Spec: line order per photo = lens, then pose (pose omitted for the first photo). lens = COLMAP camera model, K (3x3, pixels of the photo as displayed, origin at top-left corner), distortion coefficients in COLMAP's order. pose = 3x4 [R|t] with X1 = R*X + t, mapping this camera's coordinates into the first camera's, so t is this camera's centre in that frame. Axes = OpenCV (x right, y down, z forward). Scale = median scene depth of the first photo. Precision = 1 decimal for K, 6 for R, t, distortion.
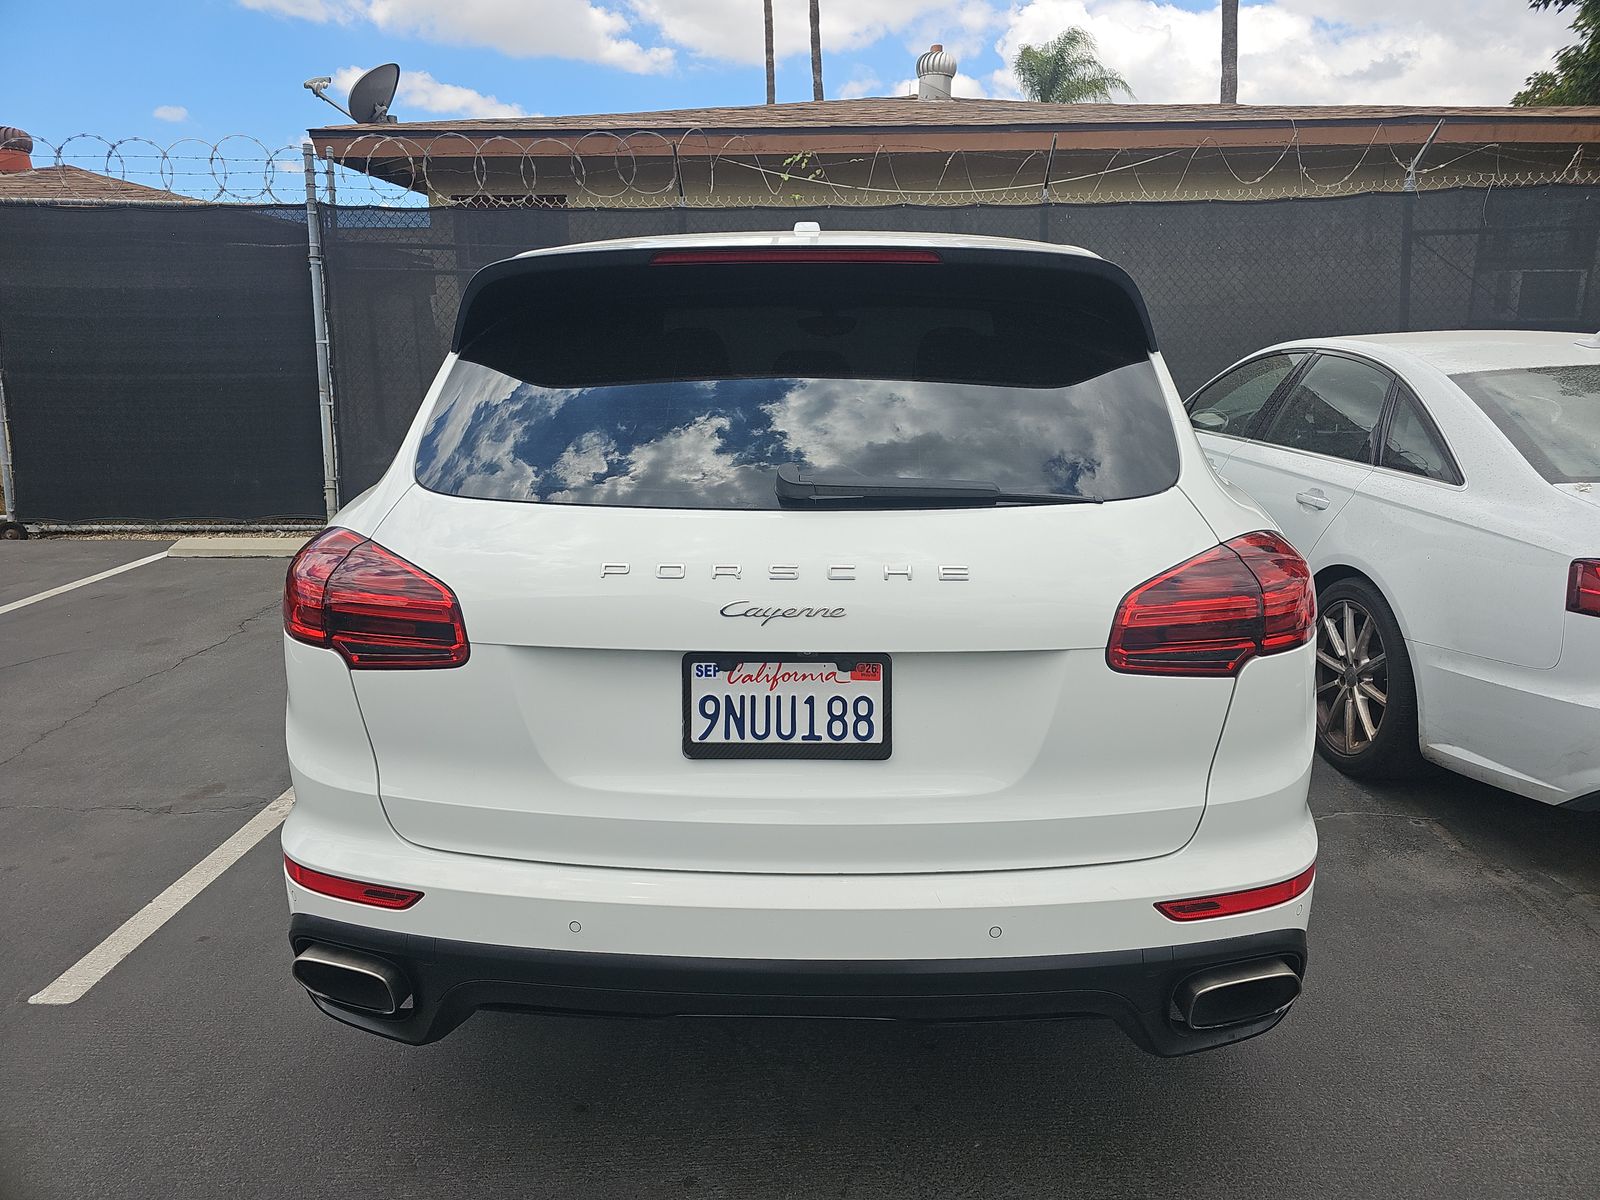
lens RADIAL K [[1047.0, 0, 800.0], [0, 1047.0, 600.0], [0, 0, 1]] dist [0.014869, -0.003567]
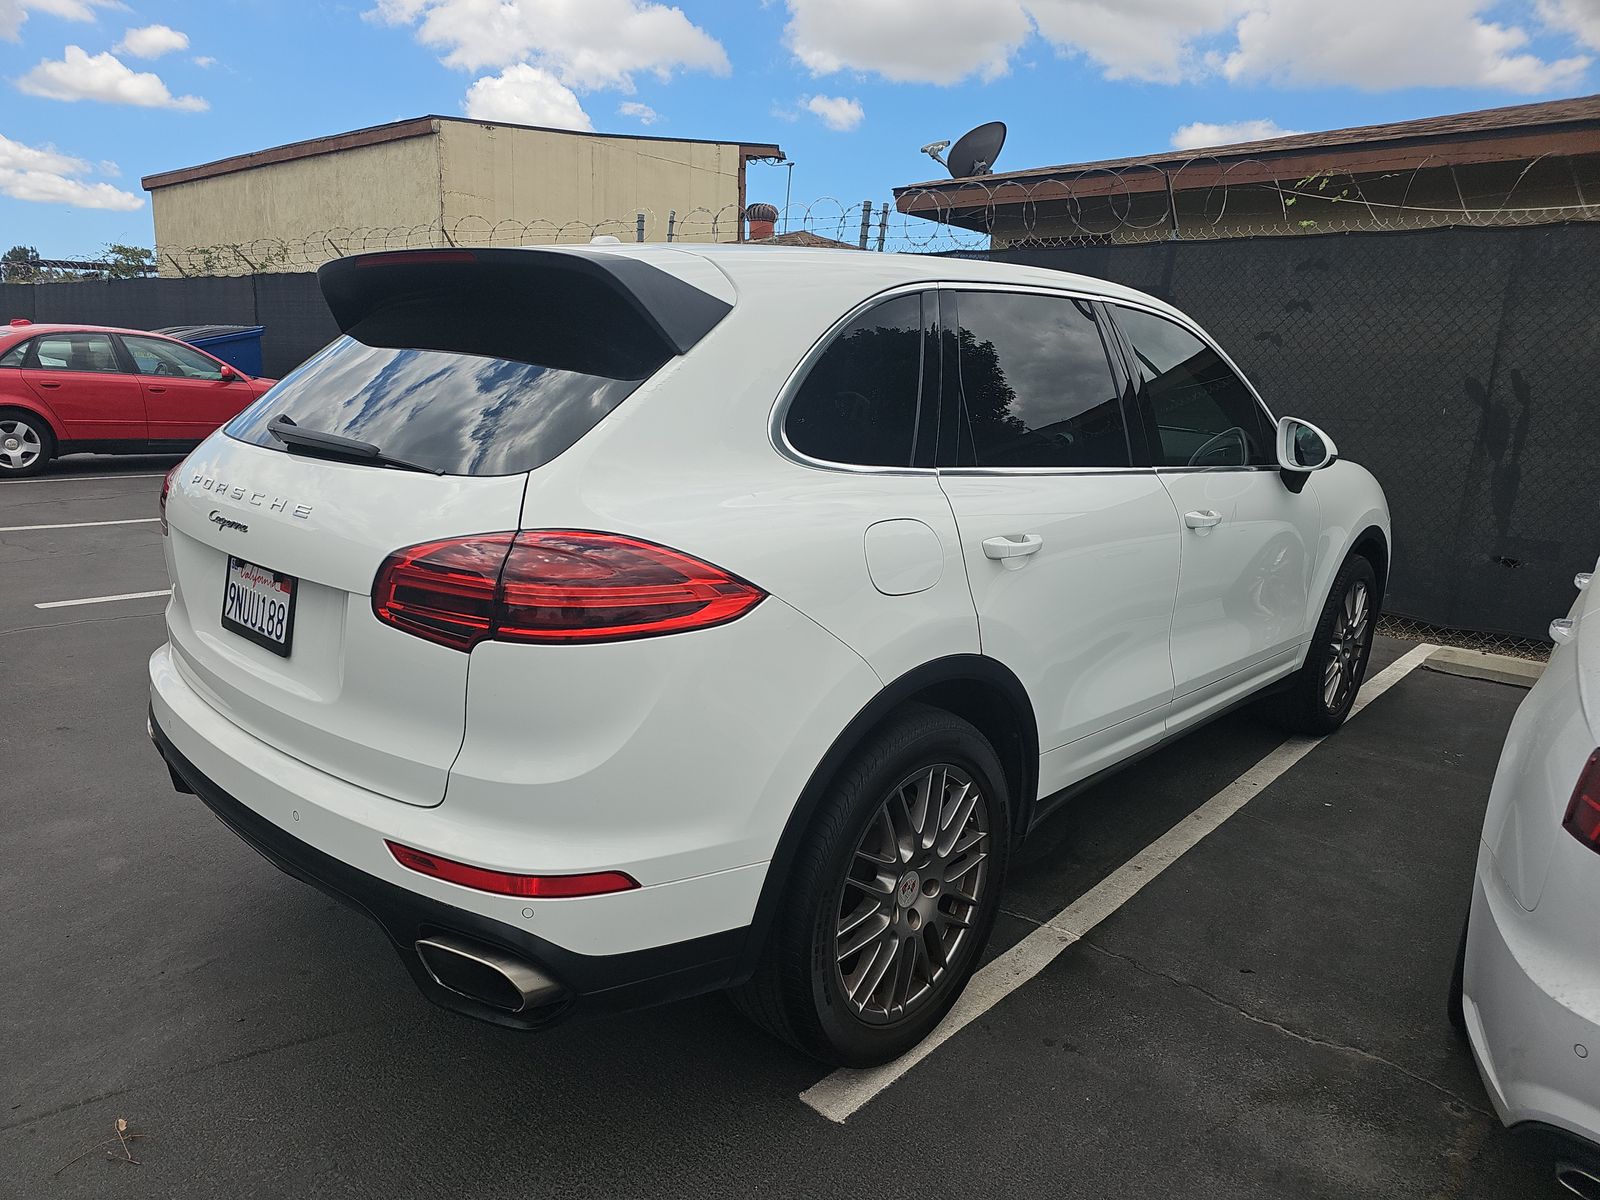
lens RADIAL K [[1058.1, 0, 791.4], [0, 1058.1, 605.0], [0, 0, 1]] dist [0.014268, -0.009822]
pose [[0.757343, 0.177075, -0.628551, 0.286069], [-0.203023, 0.978680, 0.031090, -0.015396], [0.620656, 0.104064, 0.777147, 0.083409]]
